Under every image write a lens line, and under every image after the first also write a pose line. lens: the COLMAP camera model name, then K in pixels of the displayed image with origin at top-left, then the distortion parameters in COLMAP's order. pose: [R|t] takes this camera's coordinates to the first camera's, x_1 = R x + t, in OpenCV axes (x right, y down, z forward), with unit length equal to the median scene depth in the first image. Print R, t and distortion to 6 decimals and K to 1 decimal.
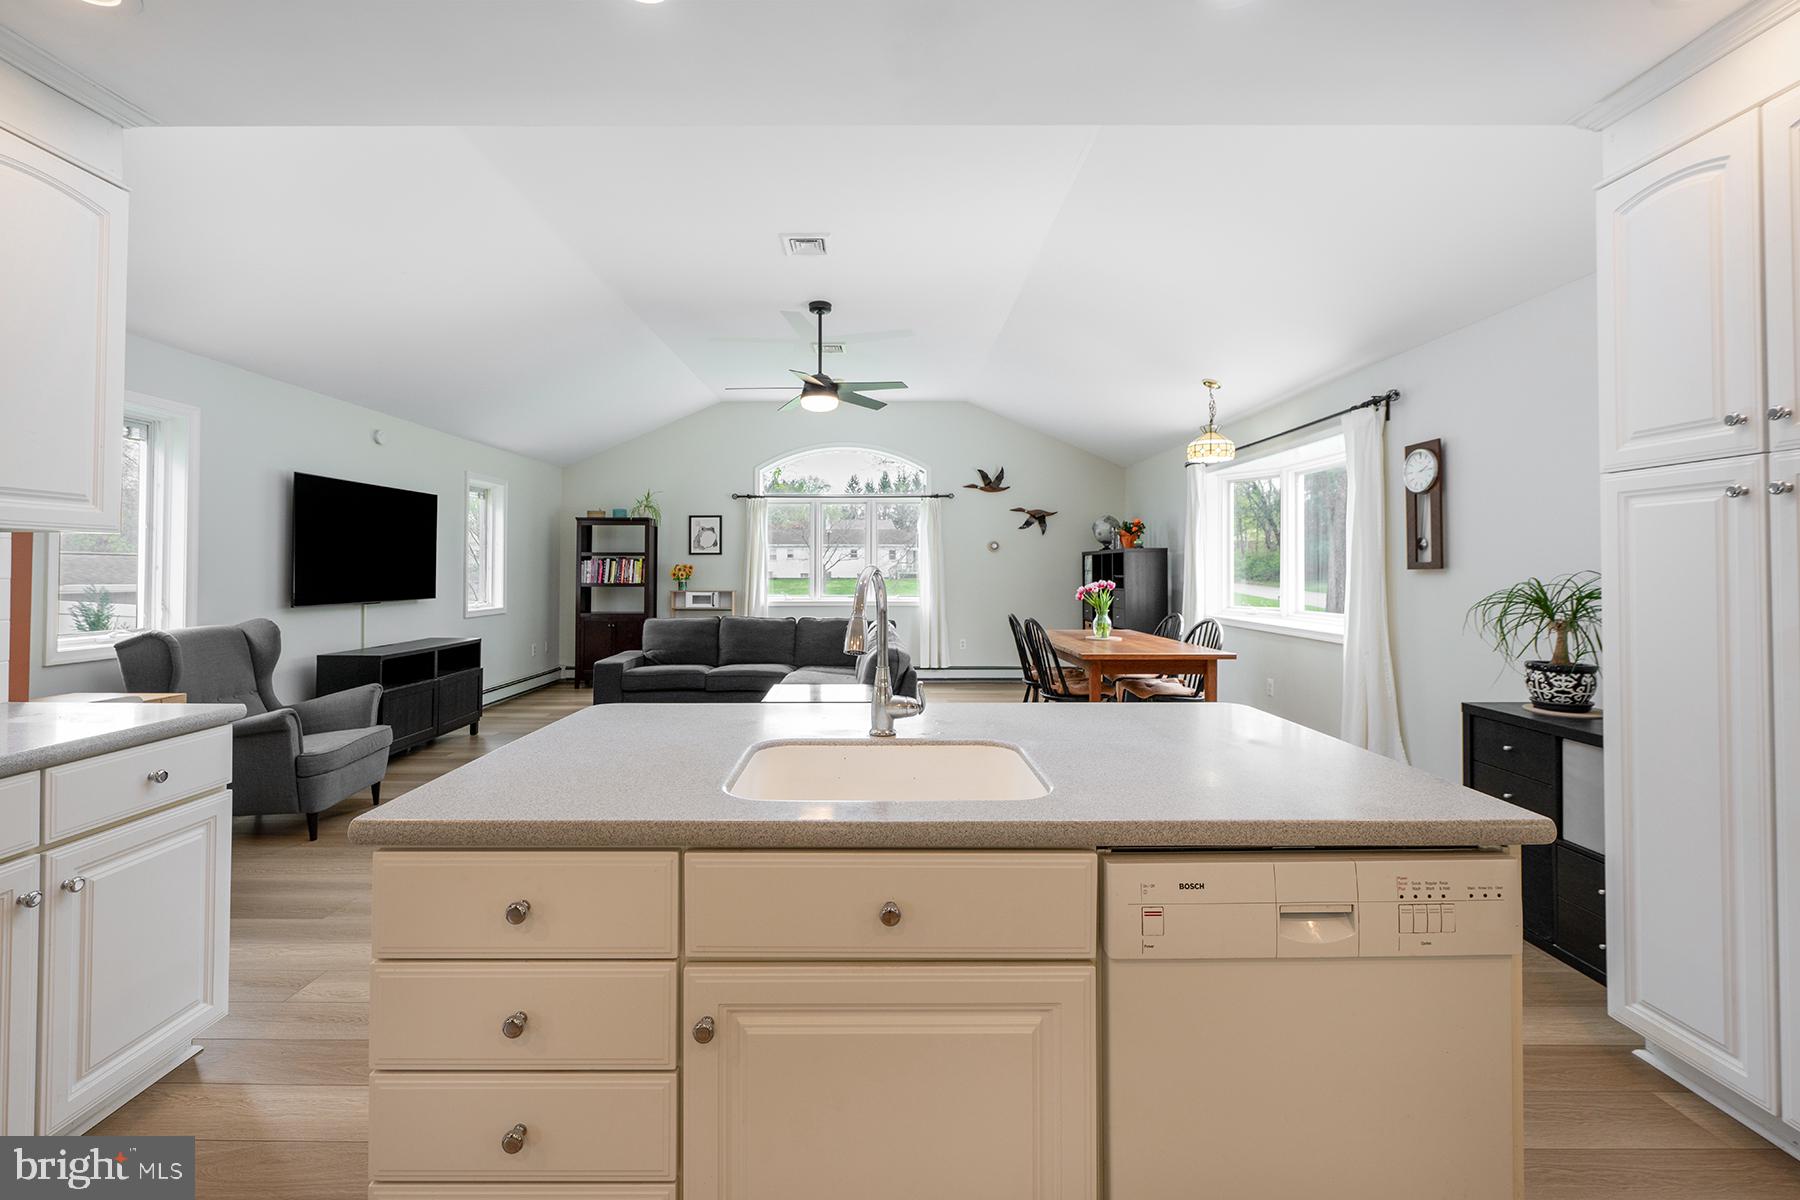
lens RADIAL K [[816.1, 0, 893.3], [0, 816.1, 552.5], [0, 0, 1]] dist [-0.003534, -0.001498]
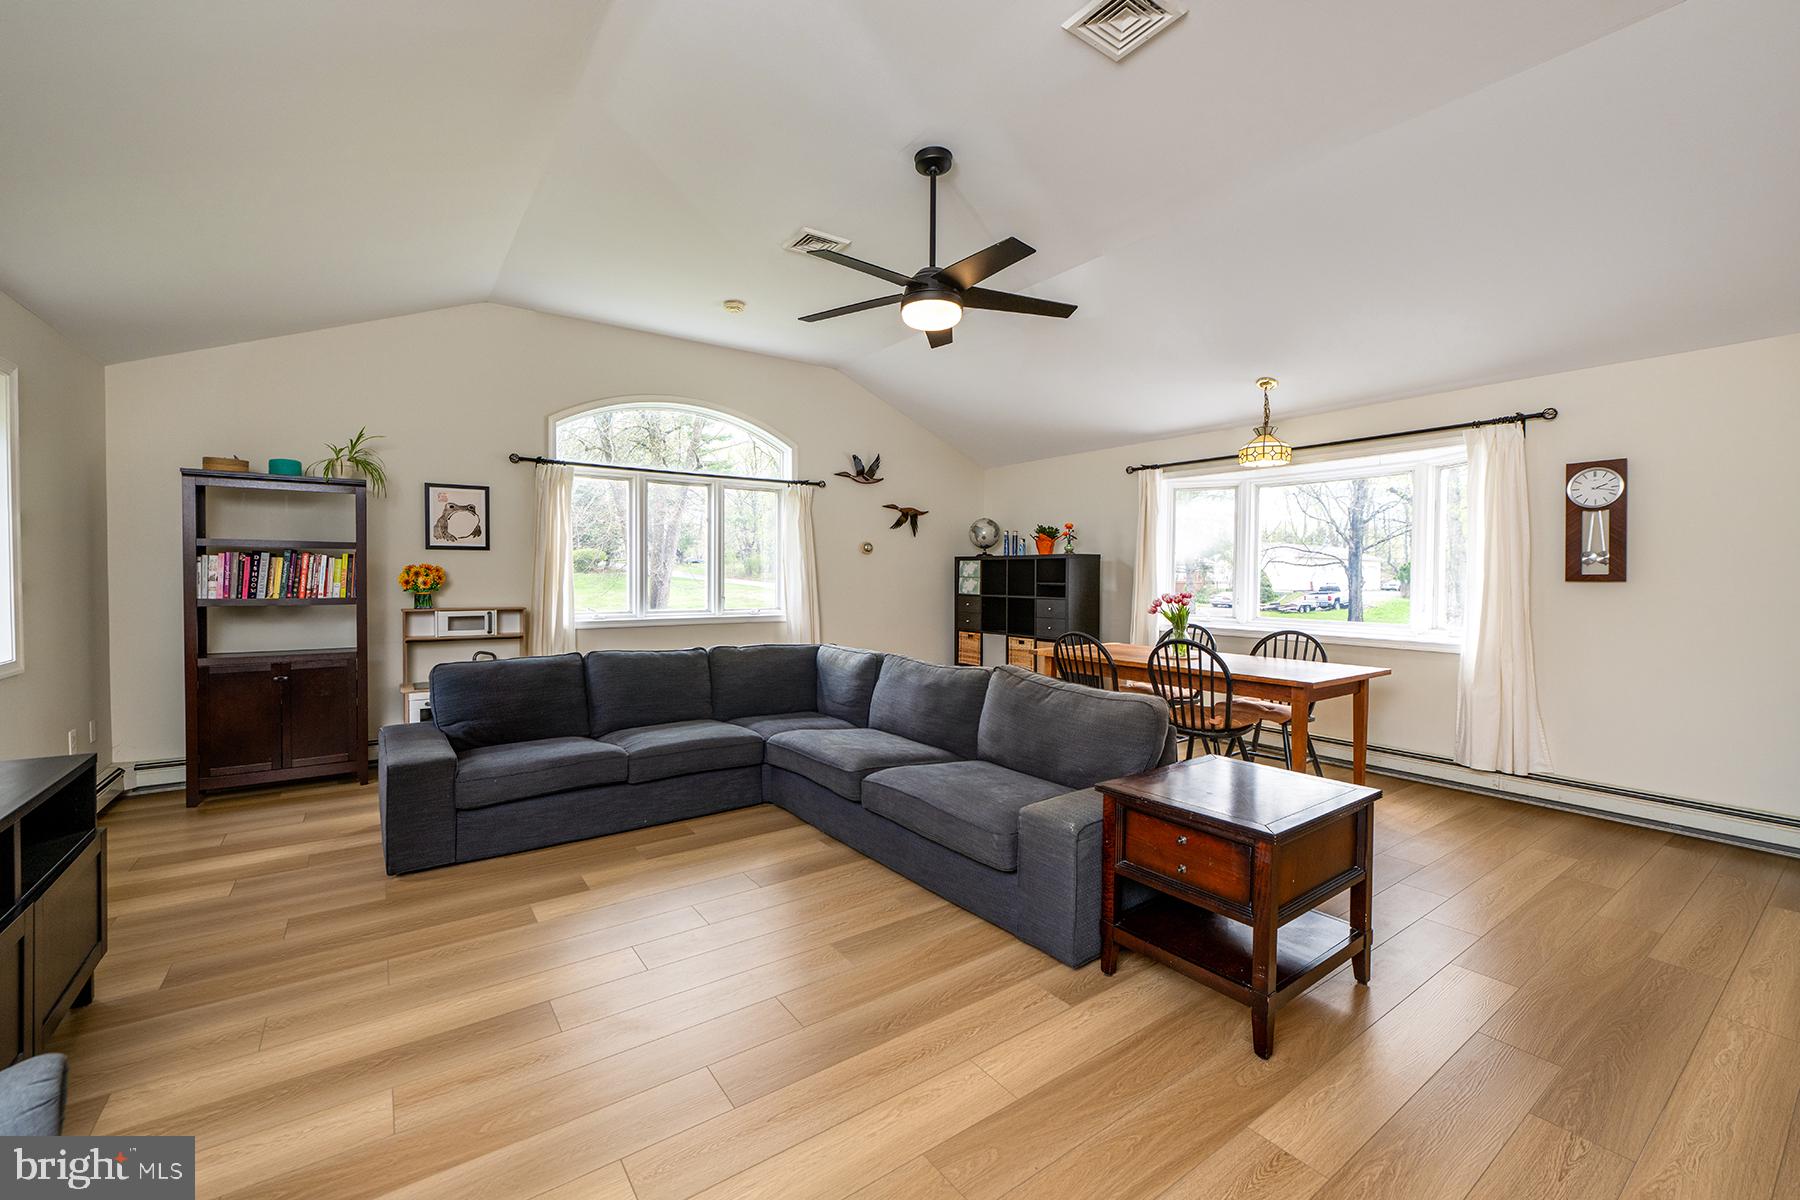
lens RADIAL K [[727.1, 0, 919.0], [0, 727.1, 600.8], [0, 0, 1]] dist [-0.005978, -0.000149]
pose [[0.796446, -0.017873, 0.604446, -0.327091], [-0.018490, 0.998376, 0.053884, 0.006319], [-0.604427, -0.054092, 0.794822, 0.408533]]
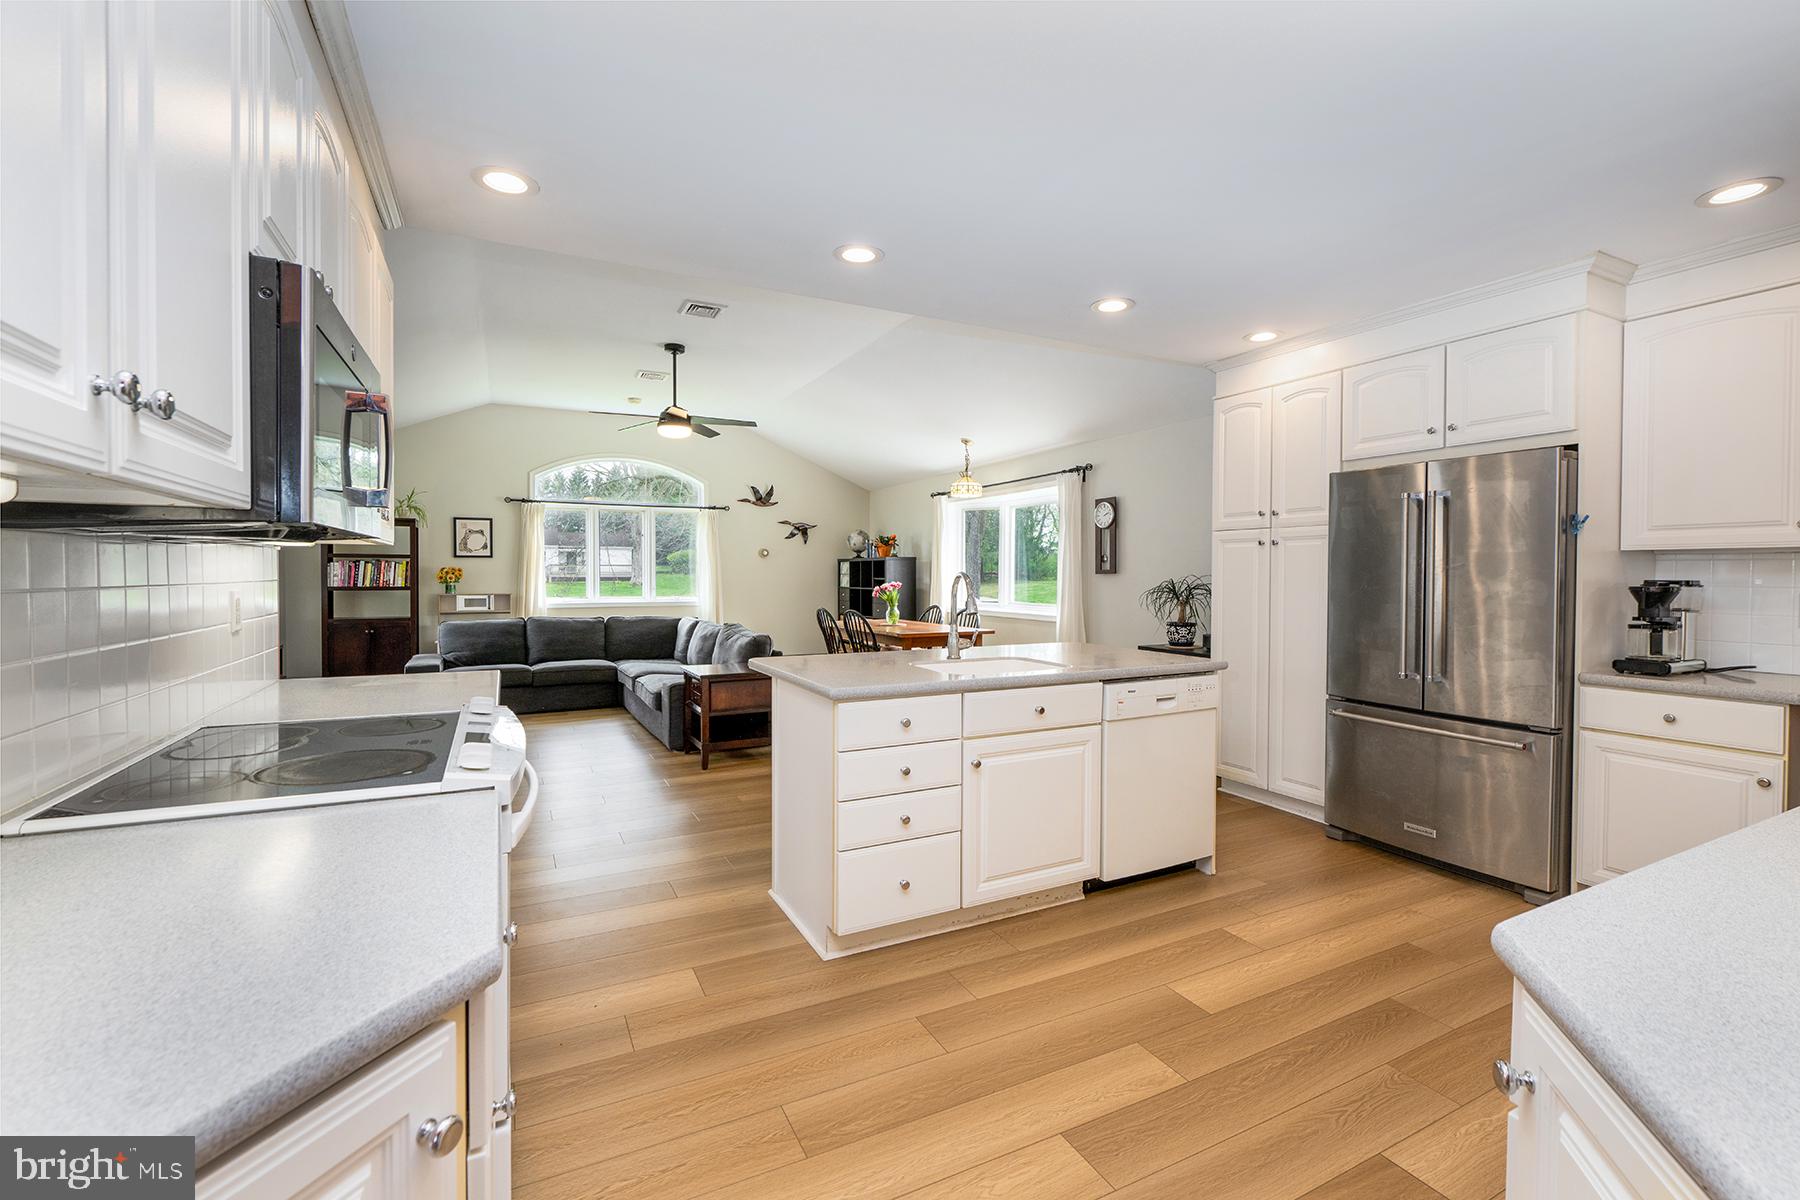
lens RADIAL K [[816.1, 0, 953.2], [0, 816.1, 588.3], [0, 0, 1]] dist [-0.003534, -0.001498]
pose [[0.874615, -0.006882, 0.484770, -0.230762], [-0.012584, 0.999240, 0.036889, -0.004177], [-0.484655, -0.038363, 0.873864, -0.168450]]
